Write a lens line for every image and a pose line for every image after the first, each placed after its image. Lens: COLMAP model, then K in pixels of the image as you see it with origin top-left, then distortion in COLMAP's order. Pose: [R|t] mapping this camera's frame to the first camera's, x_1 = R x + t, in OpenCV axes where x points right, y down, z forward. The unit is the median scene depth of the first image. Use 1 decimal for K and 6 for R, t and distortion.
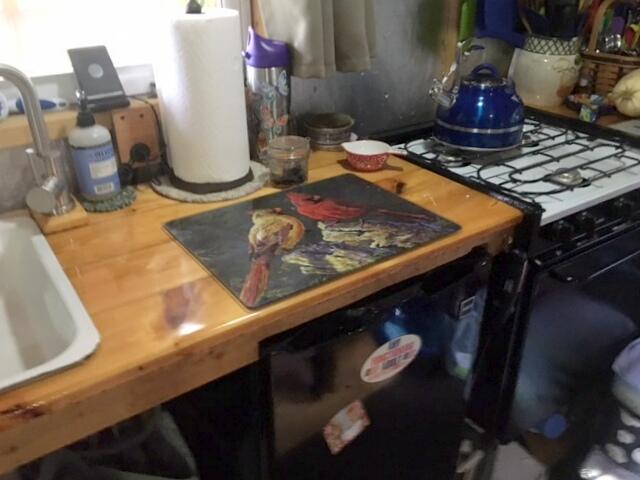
lens RADIAL K [[548.7, 0, 311.8], [0, 548.7, 240.2], [0, 0, 1]] dist [0.085699, -0.143130]
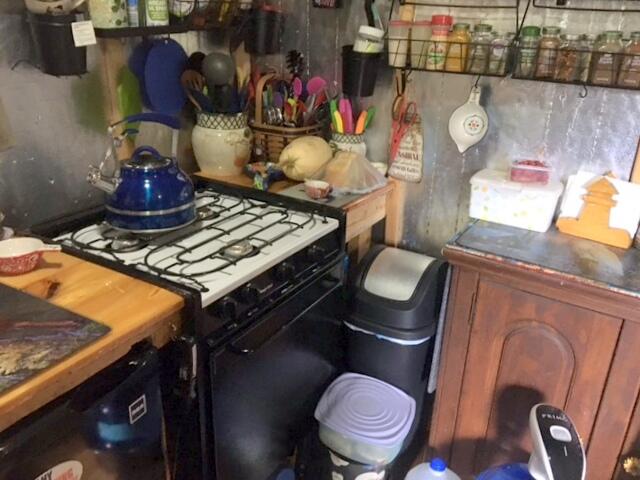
lens RADIAL K [[548.7, 0, 311.8], [0, 548.7, 240.2], [0, 0, 1]] dist [0.085699, -0.143130]
pose [[0.906473, -0.131833, 0.401157, 0.164298], [0.167615, 0.984302, -0.055277, -0.046203], [-0.387572, 0.117347, 0.914340, -0.007277]]
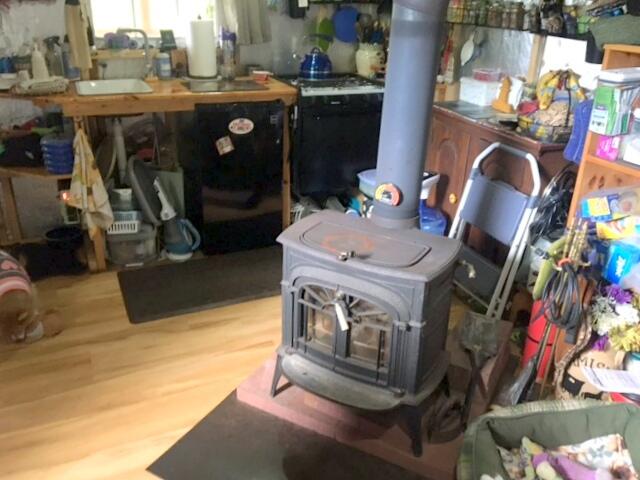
lens RADIAL K [[548.7, 0, 311.8], [0, 548.7, 240.2], [0, 0, 1]] dist [0.085699, -0.143130]
pose [[0.980691, 0.108485, -0.162714, 0.802150], [-0.118982, 0.991305, -0.056188, 0.704015], [0.155204, 0.074463, 0.985072, -1.437193]]
